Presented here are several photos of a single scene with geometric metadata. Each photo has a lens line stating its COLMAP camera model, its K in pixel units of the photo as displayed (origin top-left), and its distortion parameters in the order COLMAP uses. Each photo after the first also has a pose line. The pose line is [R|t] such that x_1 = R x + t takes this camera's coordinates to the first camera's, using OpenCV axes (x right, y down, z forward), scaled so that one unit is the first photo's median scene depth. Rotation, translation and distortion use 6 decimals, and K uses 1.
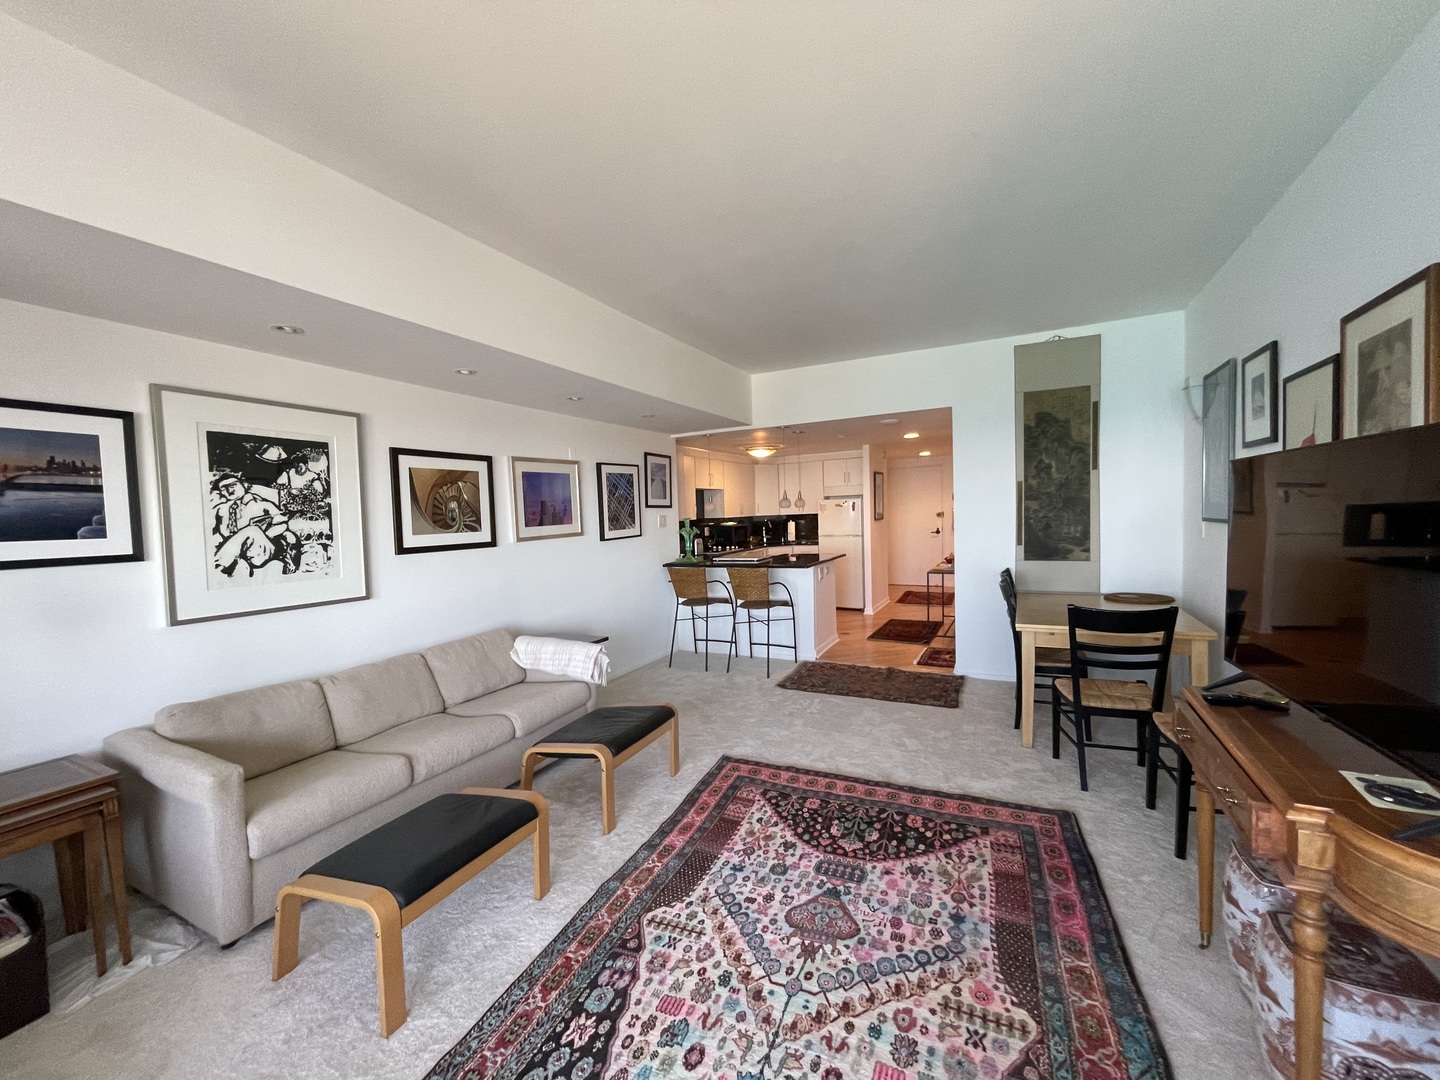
lens RADIAL K [[583.9, 0, 707.7], [0, 583.9, 548.2], [0, 0, 1]] dist [-0.008507, 0.002736]
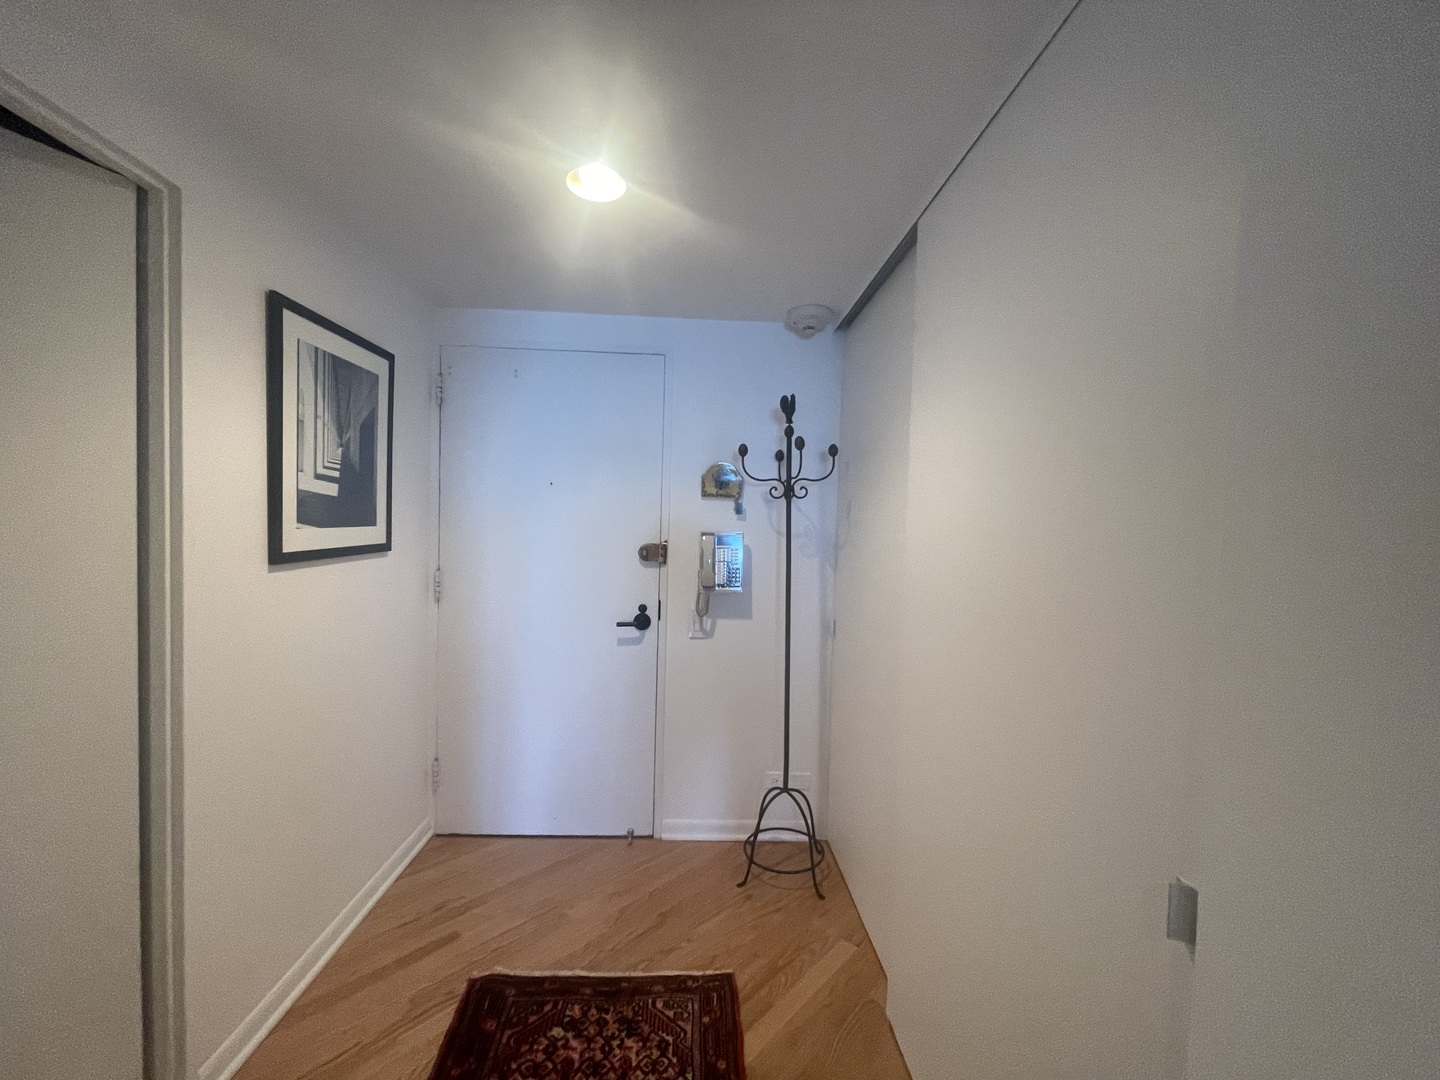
lens RADIAL K [[583.9, 0, 714.7], [0, 583.9, 544.0], [0, 0, 1]] dist [-0.008507, 0.002736]
pose [[0.866491, 0.043492, 0.497295, 1.061659], [-0.027572, 0.998846, -0.039315, -0.189819], [-0.498431, 0.020355, 0.866691, 2.755381]]
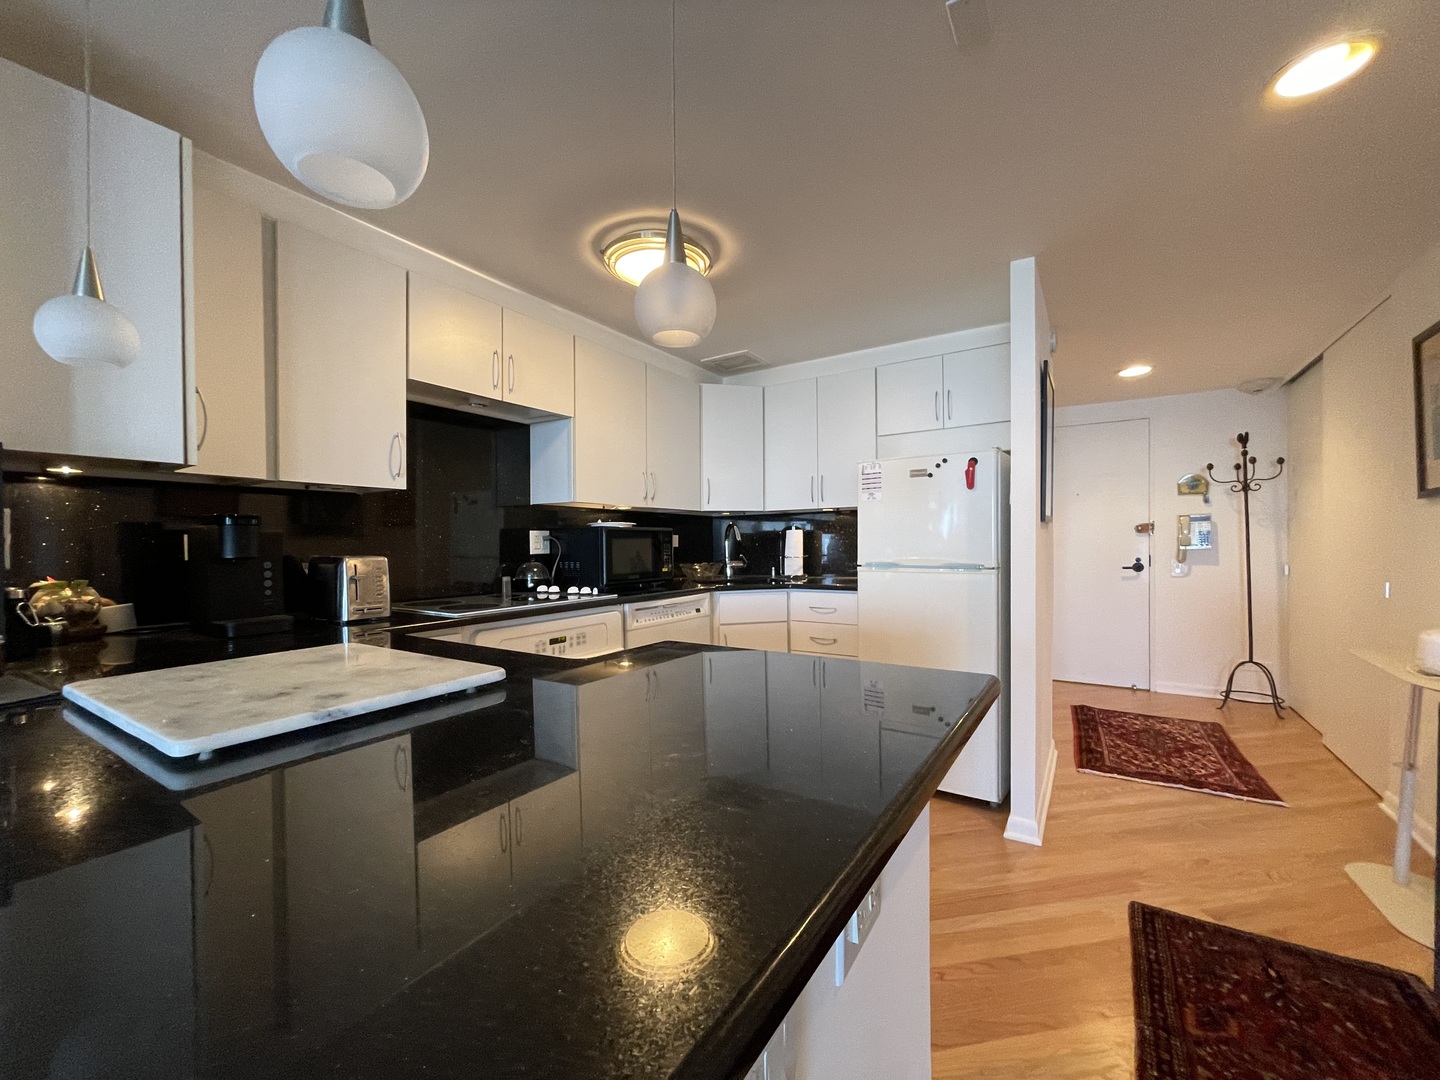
lens RADIAL K [[583.9, 0, 696.5], [0, 583.9, 546.3], [0, 0, 1]] dist [-0.008507, 0.002736]
pose [[0.992724, 0.029672, -0.116702, 0.390305], [-0.035849, 0.998045, -0.051191, -0.033019], [0.114955, 0.055002, 0.991847, 1.854534]]
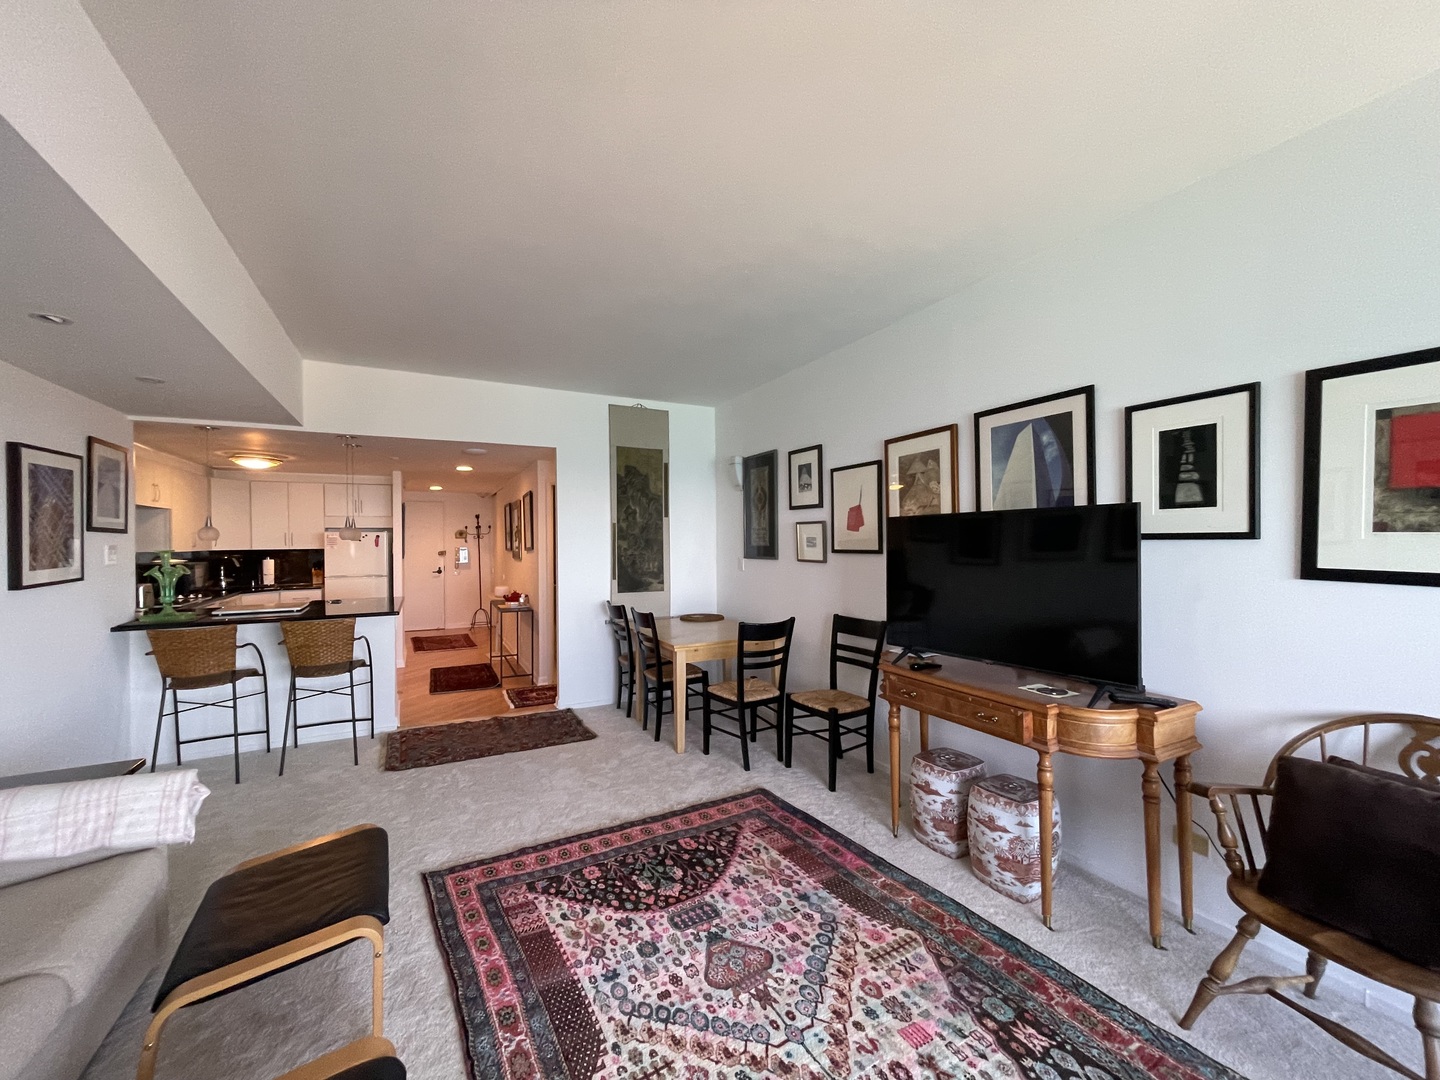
lens RADIAL K [[583.9, 0, 720.2], [0, 583.9, 547.1], [0, 0, 1]] dist [-0.008507, 0.002736]
pose [[0.570471, 0.025905, 0.820909, -0.442964], [0.035101, 0.997820, -0.055880, 0.002710], [-0.820567, 0.060693, 0.568318, 0.309266]]
